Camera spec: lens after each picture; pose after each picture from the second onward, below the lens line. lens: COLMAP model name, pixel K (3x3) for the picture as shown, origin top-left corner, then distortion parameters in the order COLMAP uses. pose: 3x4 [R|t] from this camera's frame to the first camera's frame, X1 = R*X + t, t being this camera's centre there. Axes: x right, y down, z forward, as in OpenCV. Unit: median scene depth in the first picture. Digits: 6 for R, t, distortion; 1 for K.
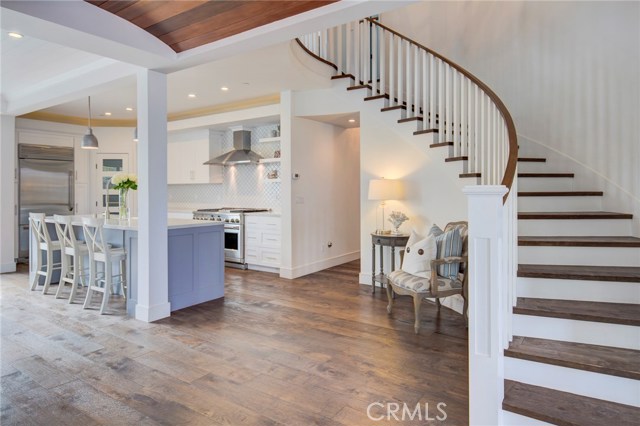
lens RADIAL K [[392.1, 0, 322.0], [0, 392.1, 189.5], [0, 0, 1]] dist [-0.003584, 0.000474]
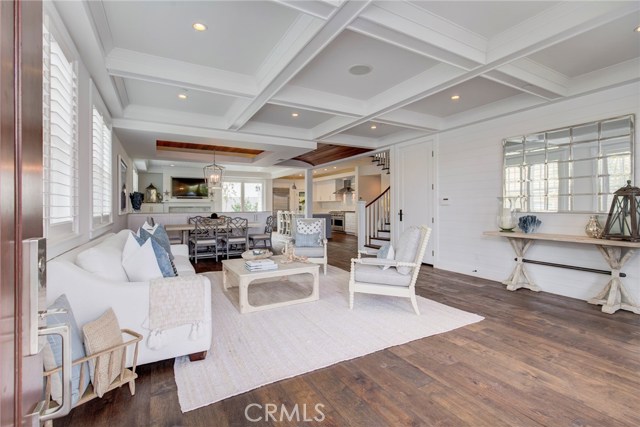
lens RADIAL K [[297.0, 0, 318.1], [0, 297.0, 209.4], [0, 0, 1]] dist [-0.010801, 0.000035]
pose [[0.892846, 0.010099, -0.450250, 0.537054], [-0.004329, 0.999895, 0.013841, 0.013125], [0.450342, -0.010409, 0.892795, -0.854474]]
